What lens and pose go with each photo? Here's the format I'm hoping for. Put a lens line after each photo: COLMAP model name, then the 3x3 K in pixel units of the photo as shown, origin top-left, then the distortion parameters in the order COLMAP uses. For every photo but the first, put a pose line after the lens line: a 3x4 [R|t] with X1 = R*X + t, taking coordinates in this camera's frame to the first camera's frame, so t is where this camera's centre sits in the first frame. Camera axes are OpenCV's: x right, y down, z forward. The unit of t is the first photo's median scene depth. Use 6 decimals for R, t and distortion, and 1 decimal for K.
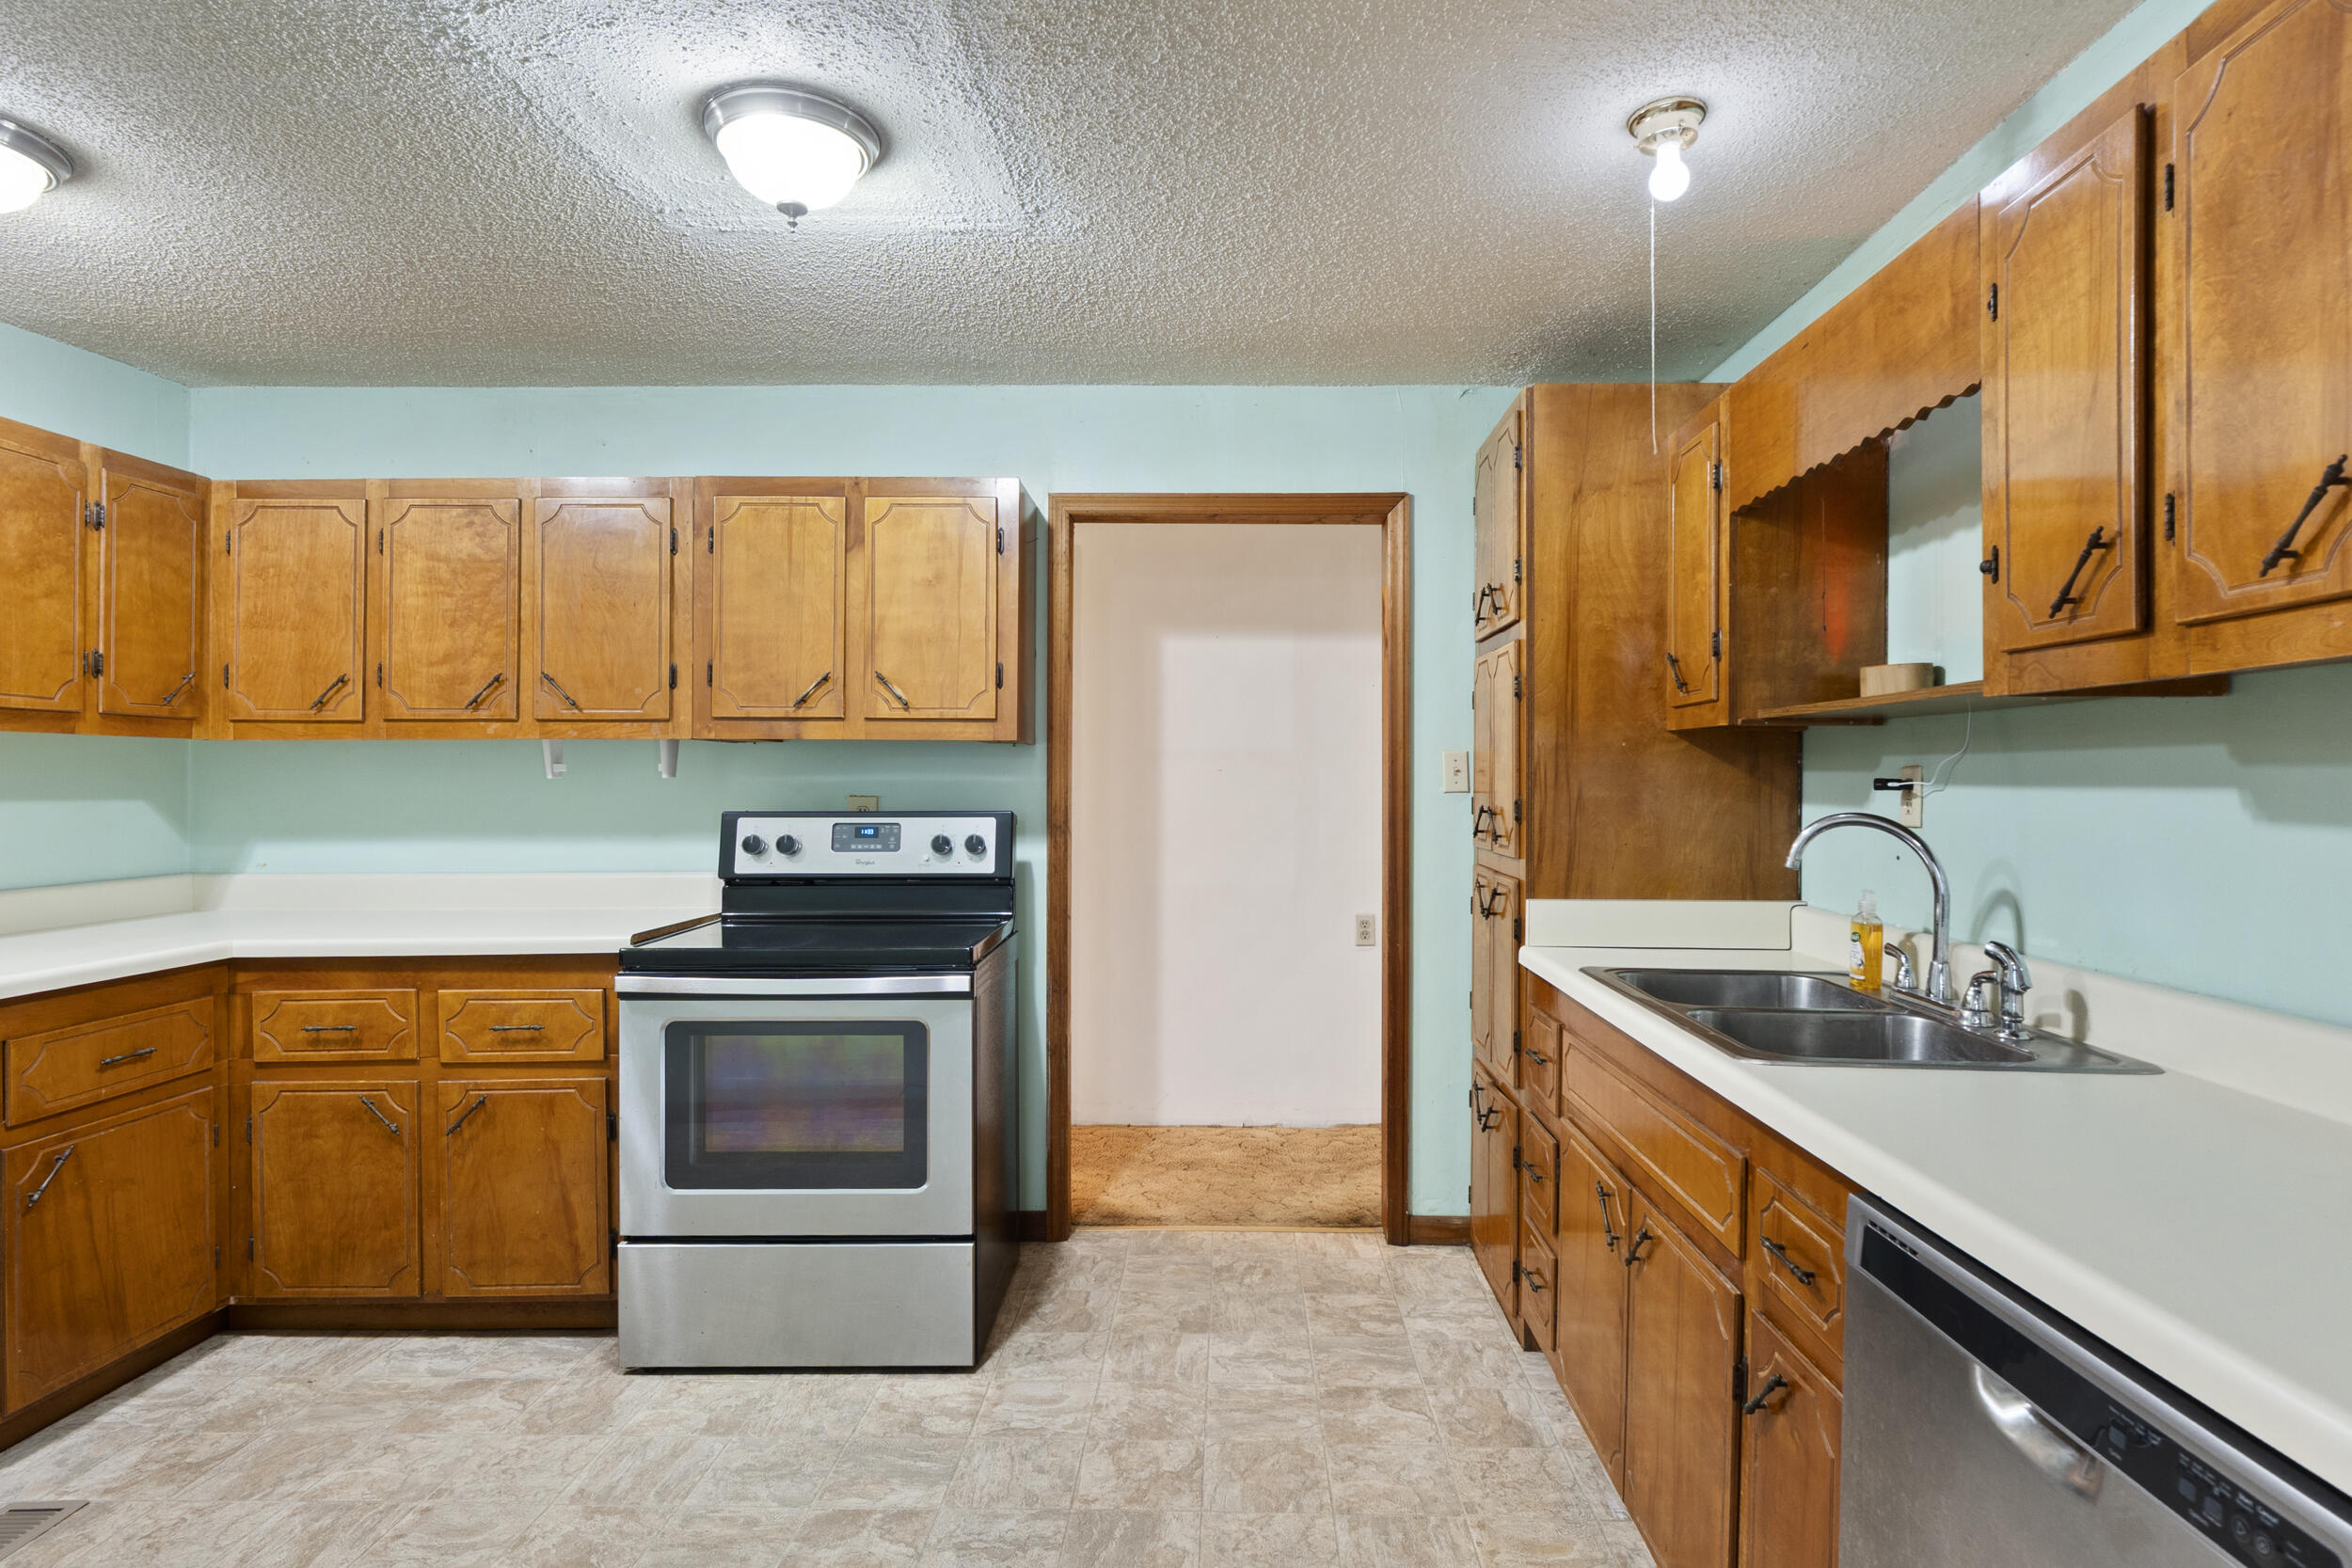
lens RADIAL K [[1199.5, 0, 1215.1], [0, 1199.5, 786.4], [0, 0, 1]] dist [0.000136, 0.002329]
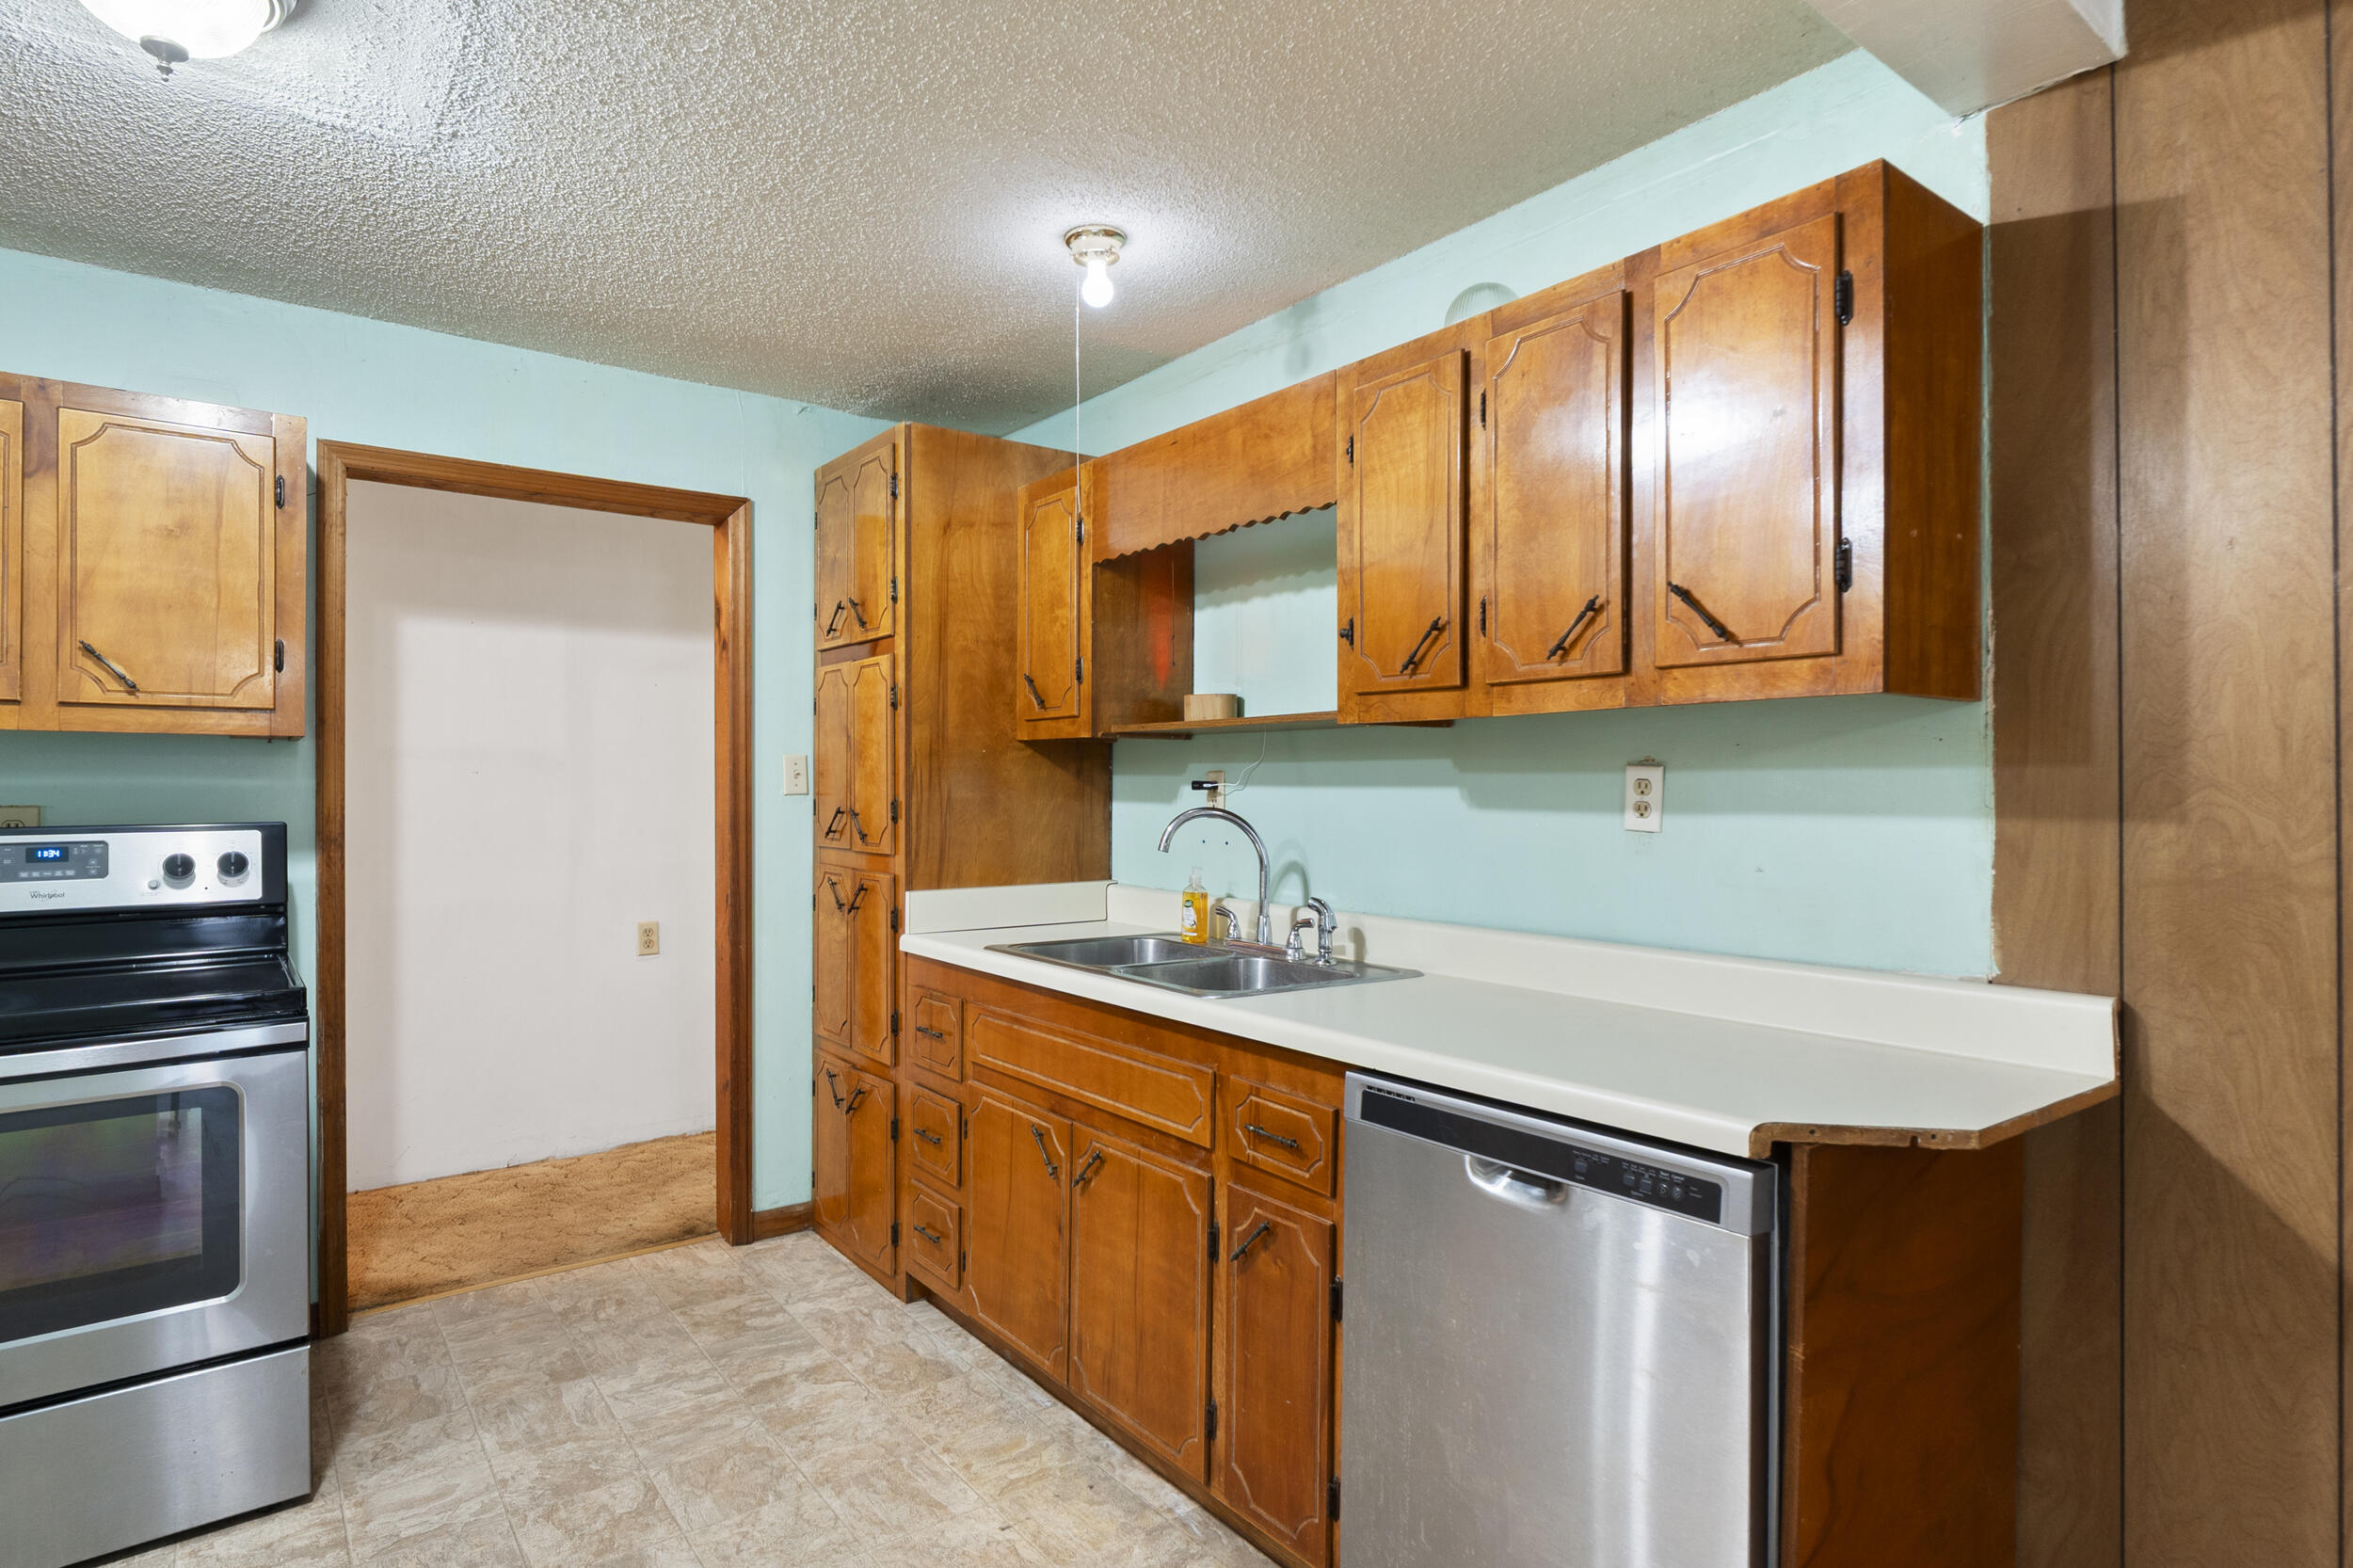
lens RADIAL K [[1200.2, 0, 1114.1], [0, 1200.2, 791.6], [0, 0, 1]] dist [0.000136, 0.002329]
pose [[0.805696, -0.006516, 0.592294, -0.233573], [0.005051, 0.999979, 0.004130, -0.000719], [-0.592308, -0.000336, 0.805711, 0.005262]]
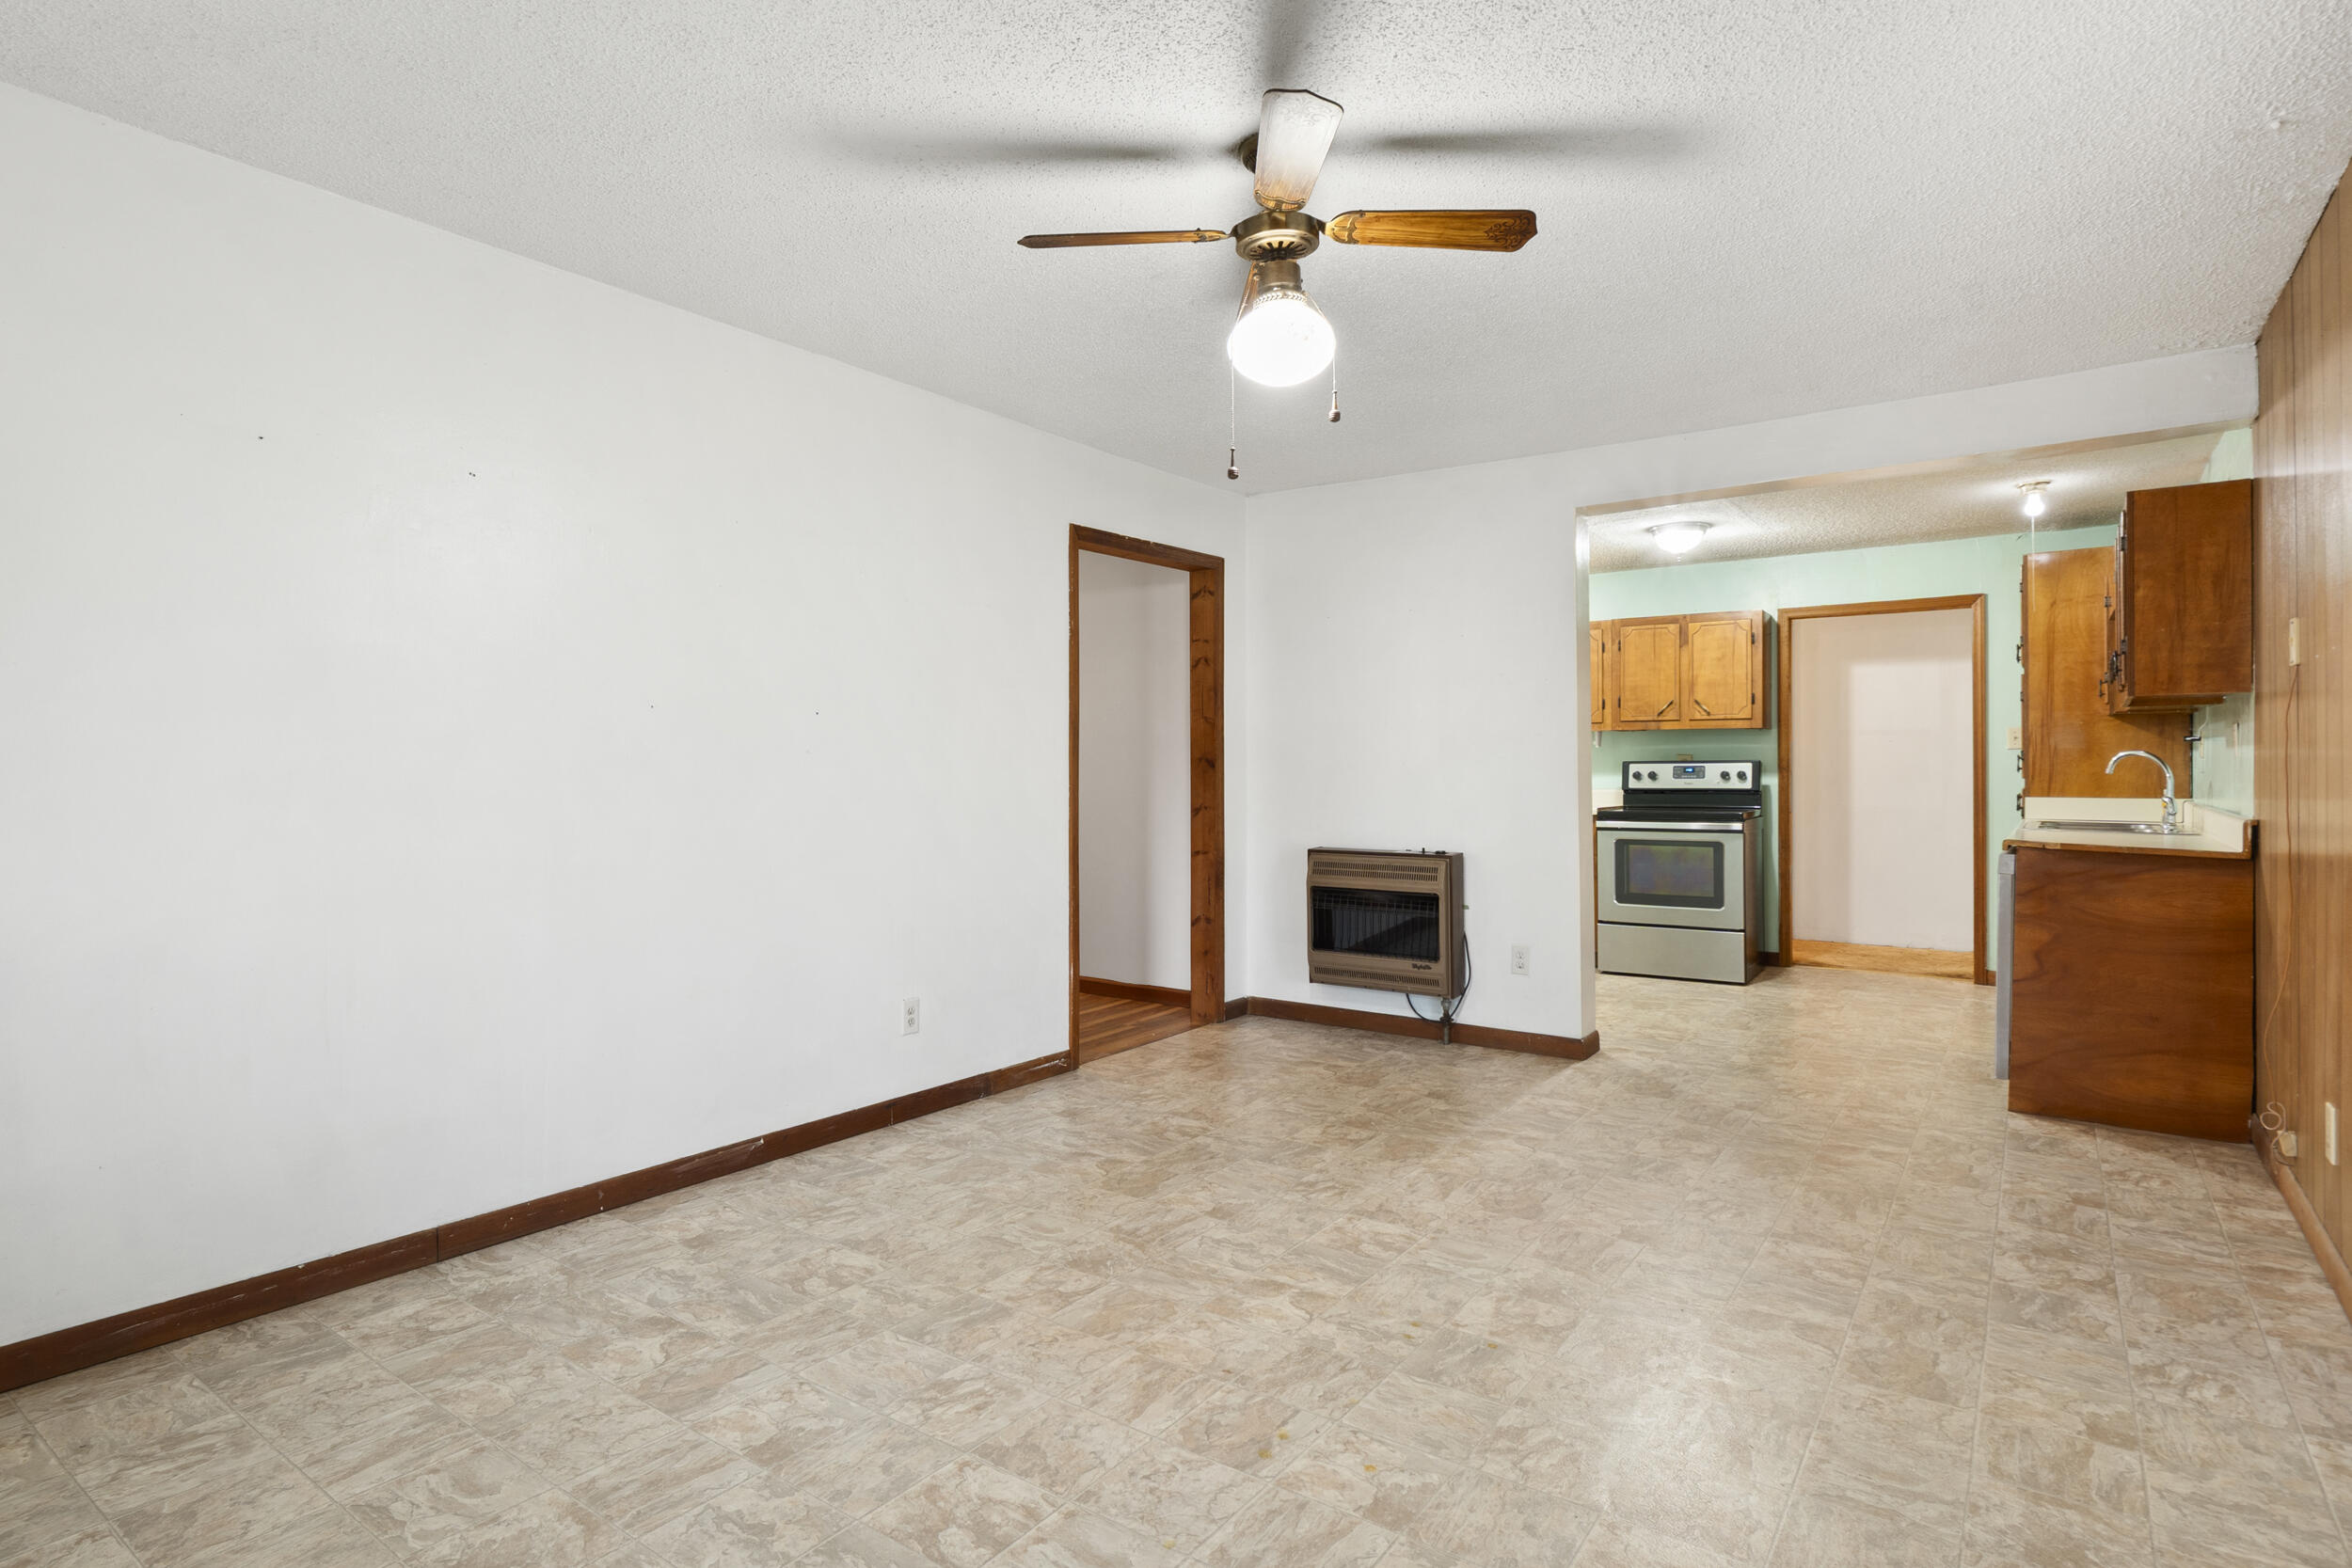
lens RADIAL K [[1199.5, 0, 1174.6], [0, 1199.5, 759.1], [0, 0, 1]] dist [0.000136, 0.002329]
pose [[0.819134, -0.008461, -0.573540, 0.244041], [-0.000901, 0.999871, -0.016037, 0.063593], [0.573601, 0.013653, 0.819021, -1.623412]]
